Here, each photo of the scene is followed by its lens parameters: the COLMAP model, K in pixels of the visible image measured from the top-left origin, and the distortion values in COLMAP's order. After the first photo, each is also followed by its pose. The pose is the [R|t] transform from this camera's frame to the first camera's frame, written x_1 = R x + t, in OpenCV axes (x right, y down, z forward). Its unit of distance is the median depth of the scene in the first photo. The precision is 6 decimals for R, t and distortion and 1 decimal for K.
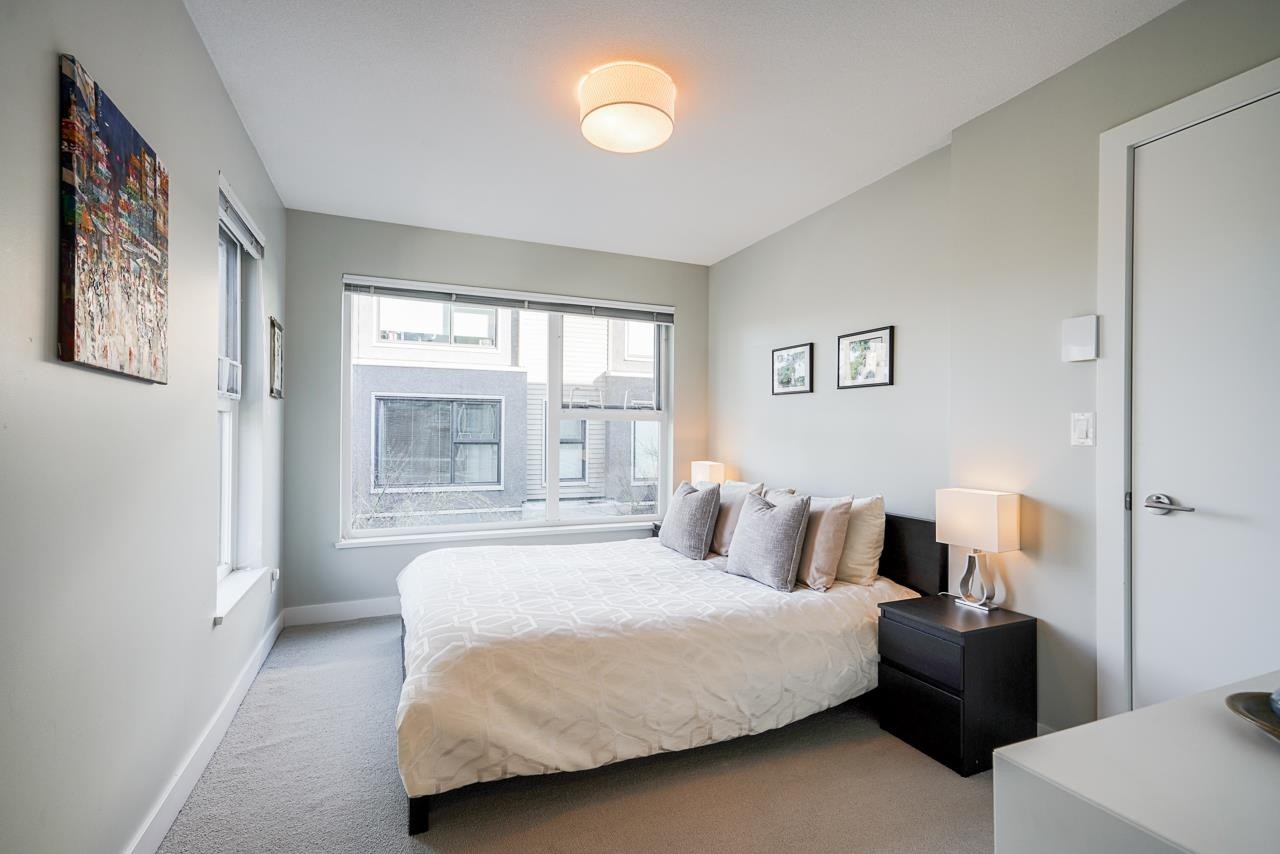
lens RADIAL K [[574.7, 0, 603.1], [0, 574.7, 437.0], [0, 0, 1]] dist [-0.014212, 0.000476]
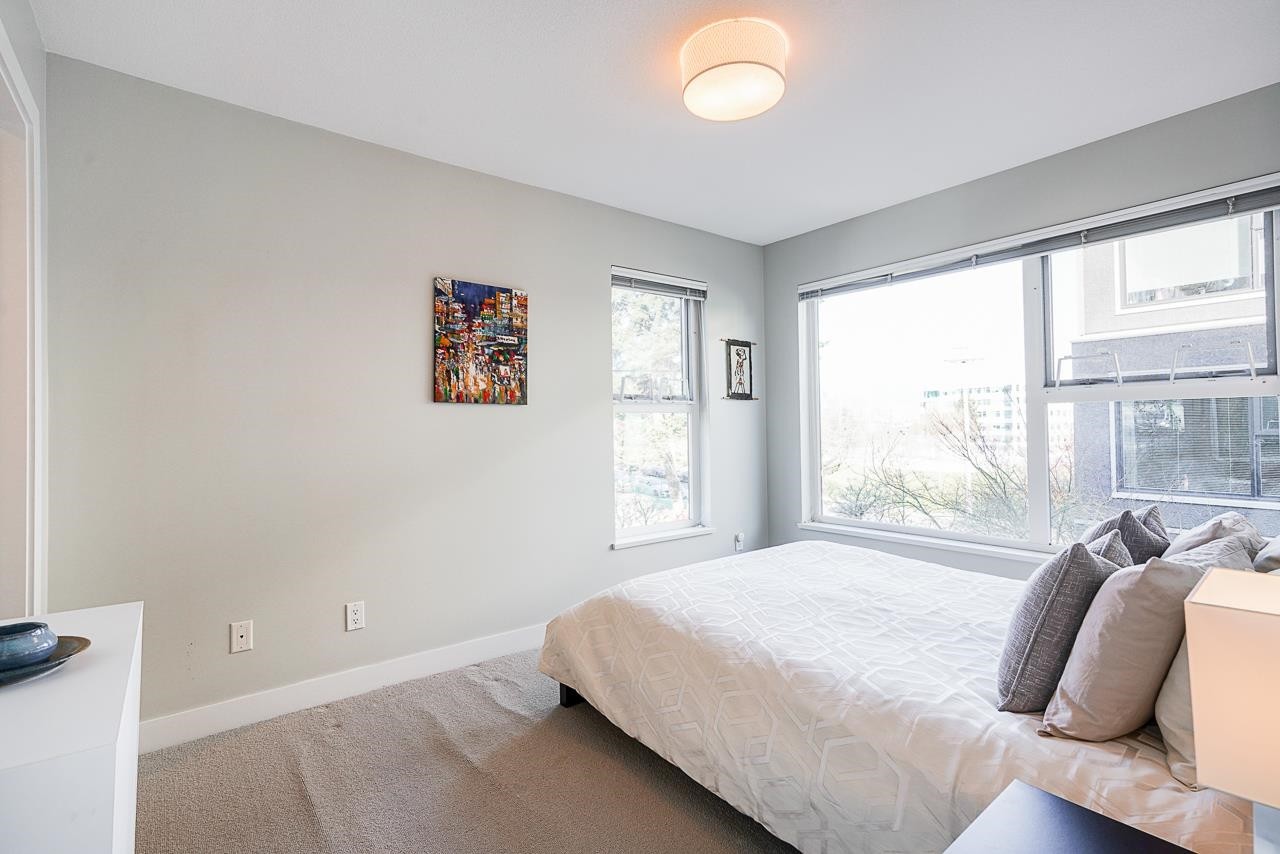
lens RADIAL K [[574.7, 0, 633.0], [0, 574.7, 418.9], [0, 0, 1]] dist [-0.014212, 0.000476]
pose [[0.289368, -0.024048, -0.956916, 0.834132], [0.009478, 0.999707, -0.022257, 0.000804], [0.957171, -0.002629, 0.289512, 0.554648]]
